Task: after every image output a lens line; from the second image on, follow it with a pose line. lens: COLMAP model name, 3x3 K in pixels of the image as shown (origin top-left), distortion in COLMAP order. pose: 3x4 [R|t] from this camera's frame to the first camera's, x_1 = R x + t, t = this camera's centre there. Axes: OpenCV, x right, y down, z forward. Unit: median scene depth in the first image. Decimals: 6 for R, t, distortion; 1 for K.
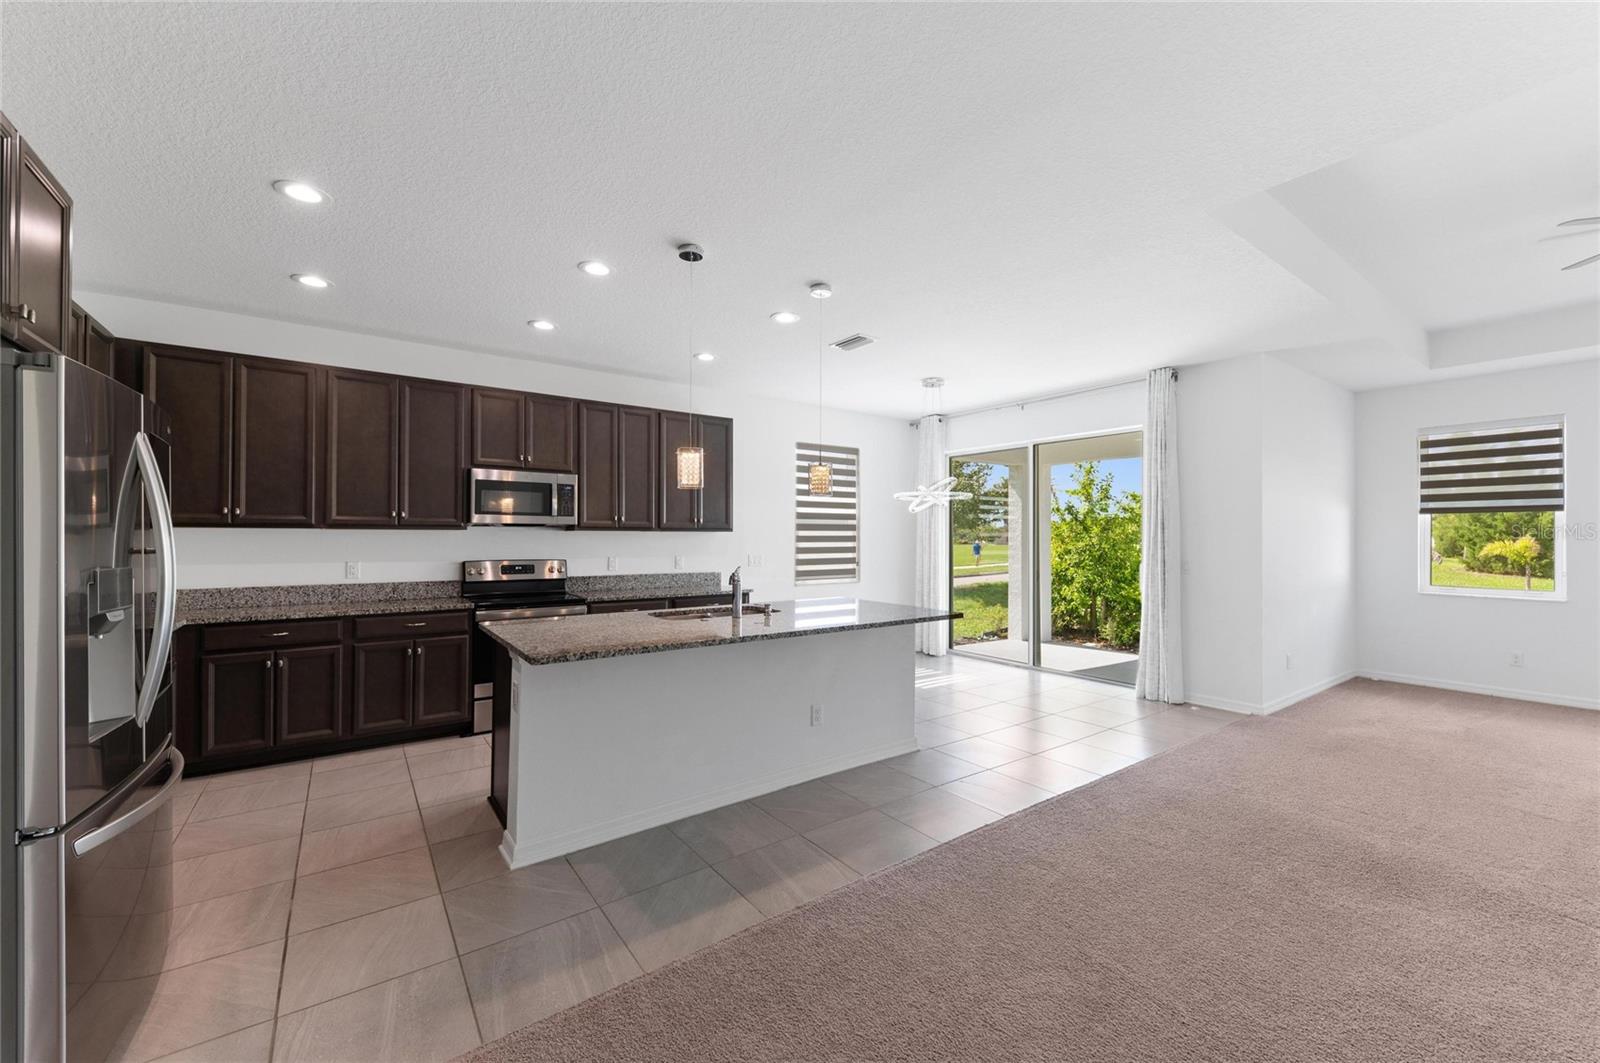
lens RADIAL K [[626.7, 0, 809.3], [0, 626.7, 533.5], [0, 0, 1]] dist [0.001554, 0.000150]
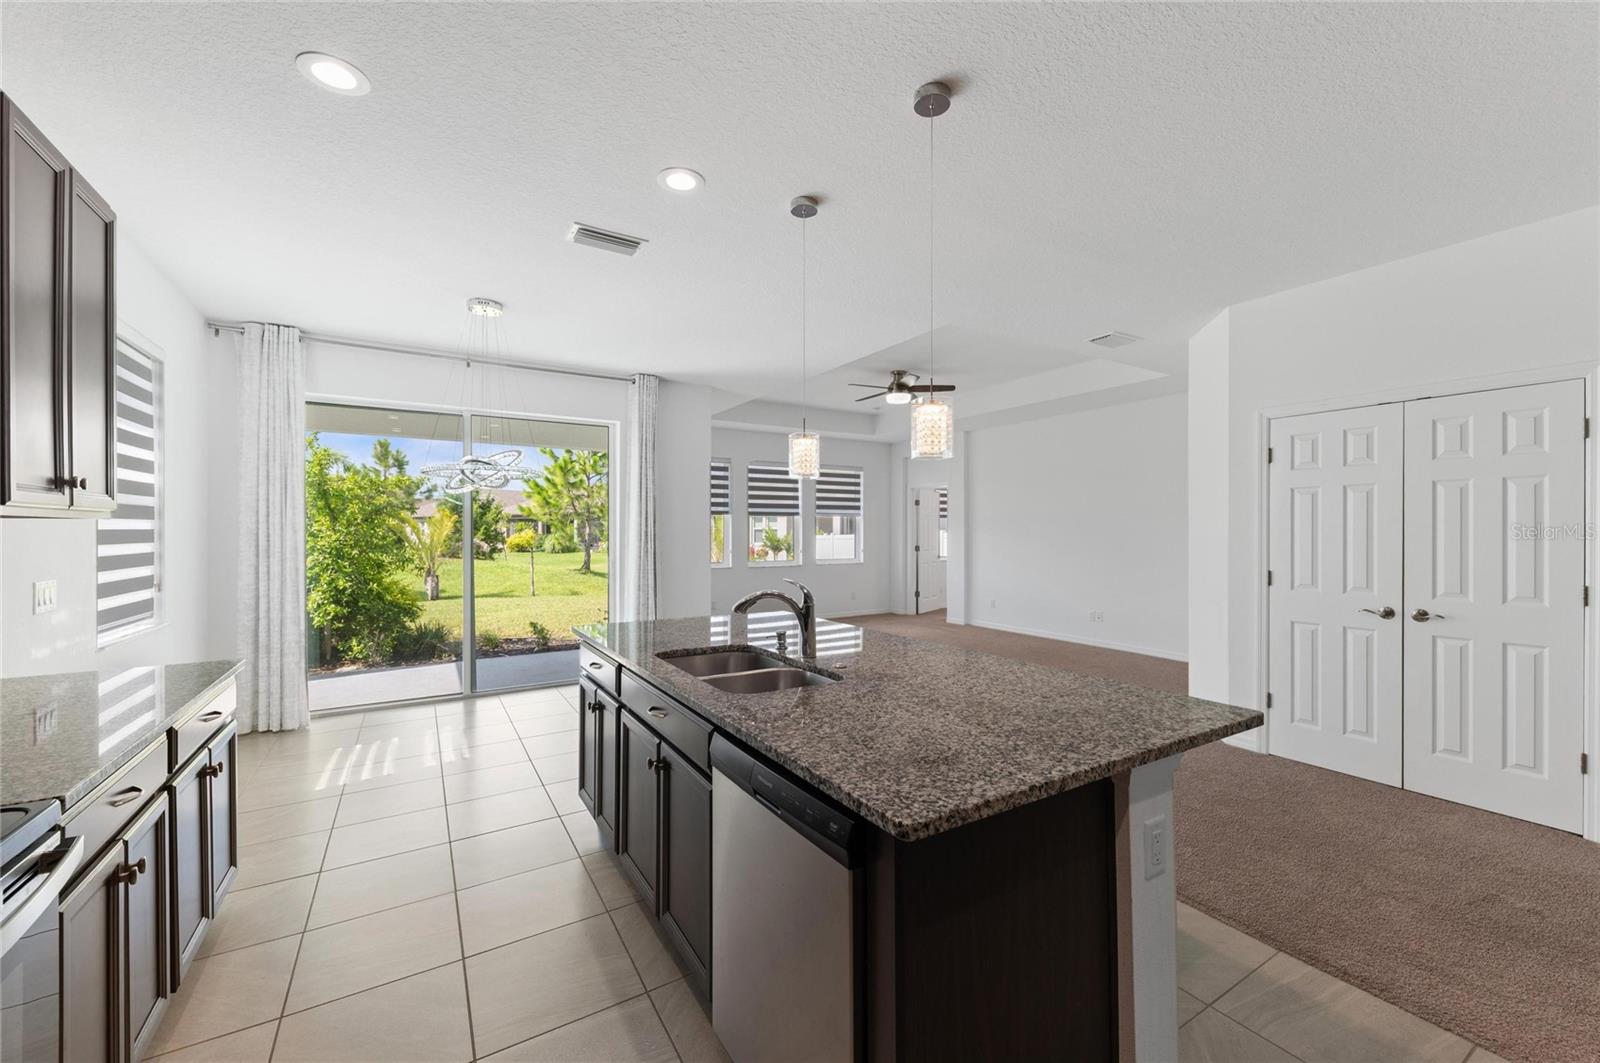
lens RADIAL K [[637.1, 0, 815.4], [0, 637.1, 530.2], [0, 0, 1]] dist [0.003082, 0.000152]
pose [[0.073326, -0.001637, 0.997307, -0.455043], [-0.004656, 0.999987, 0.001984, 0.001243], [-0.997297, -0.004788, 0.073318, 0.558492]]
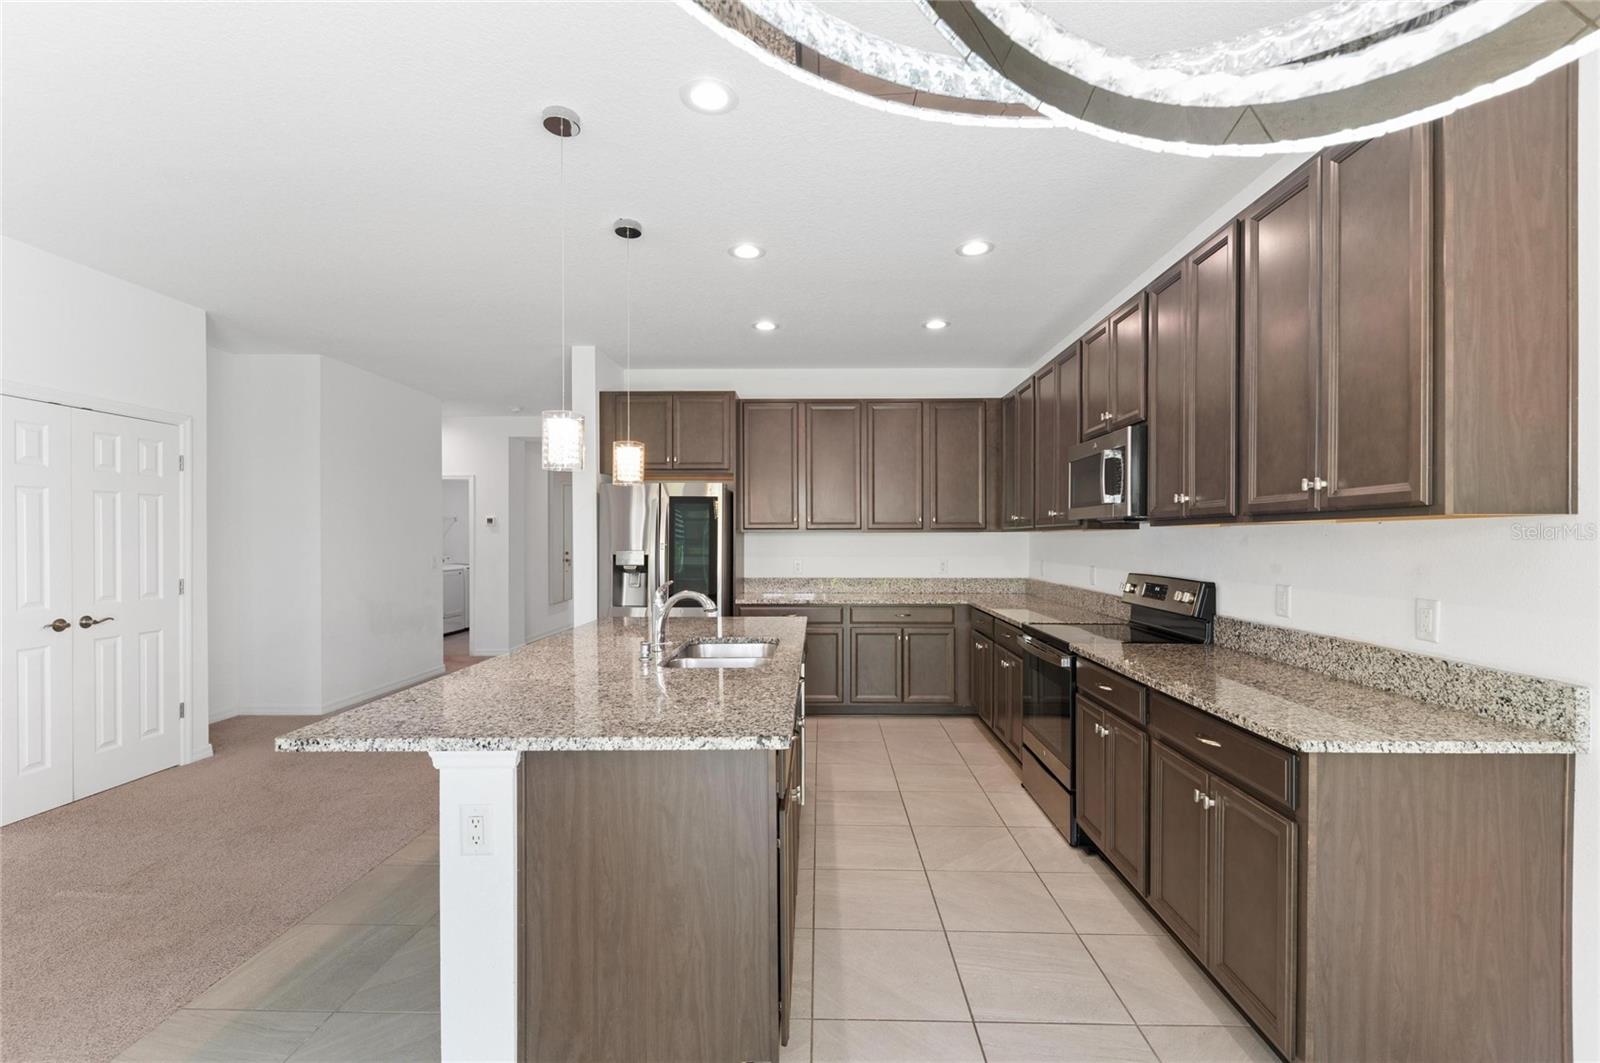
lens RADIAL K [[698.6, 0, 805.0], [0, 698.6, 544.4], [0, 0, 1]] dist [0.003818, -0.000617]
pose [[-0.611855, 0.003766, -0.790961, 0.244103], [0.004267, 0.999990, 0.001461, 0.007415], [0.790959, -0.002481, -0.611864, 0.957233]]
